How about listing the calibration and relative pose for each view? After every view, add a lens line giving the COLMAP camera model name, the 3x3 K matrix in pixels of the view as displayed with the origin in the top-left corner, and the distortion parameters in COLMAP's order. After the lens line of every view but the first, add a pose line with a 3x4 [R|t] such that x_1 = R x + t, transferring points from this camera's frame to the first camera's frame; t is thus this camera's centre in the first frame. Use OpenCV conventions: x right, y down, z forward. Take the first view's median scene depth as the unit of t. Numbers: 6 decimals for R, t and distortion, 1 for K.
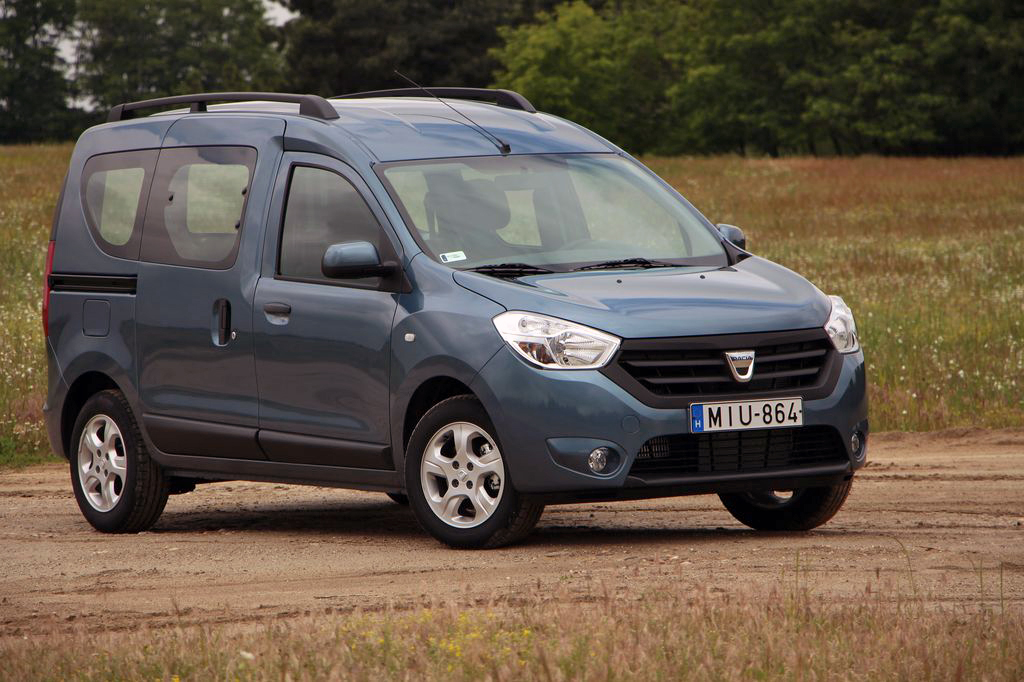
lens RADIAL K [[6154.7, 0, 512.0], [0, 6154.7, 341.0], [0, 0, 1]] dist [2.563842, -1.171666]
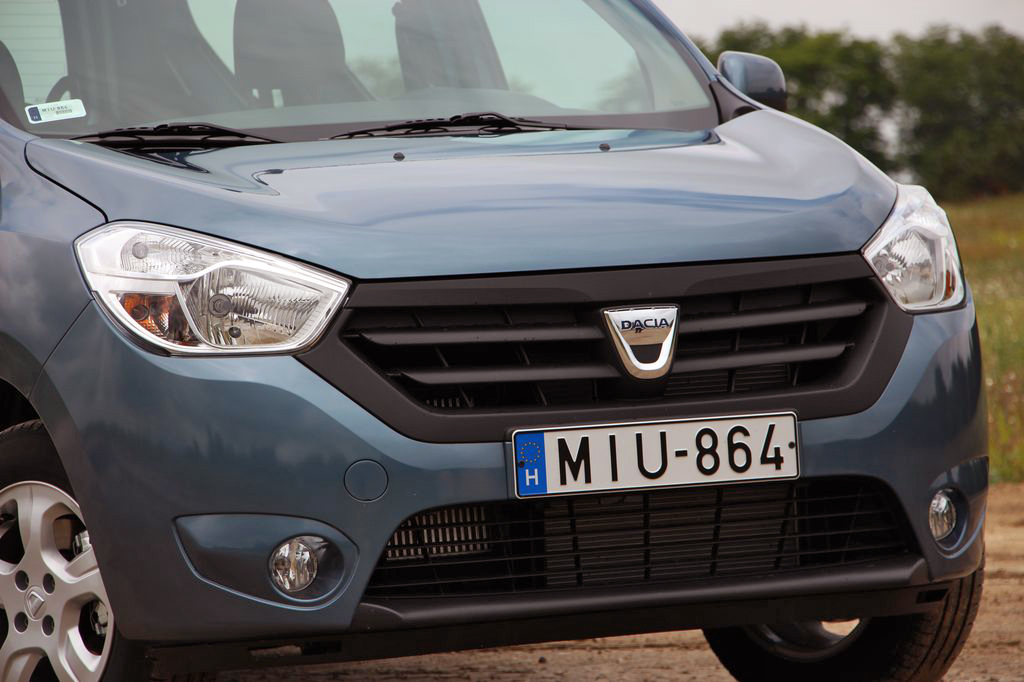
lens RADIAL K [[5564.3, 0, 512.0], [0, 5564.3, 341.0], [0, 0, 1]] dist [1.914080, 0.569364]
pose [[0.989129, -0.015683, -0.146215, 0.083945], [0.014366, 0.999846, -0.010059, 0.007709], [0.146350, 0.007849, 0.989202, 0.605967]]
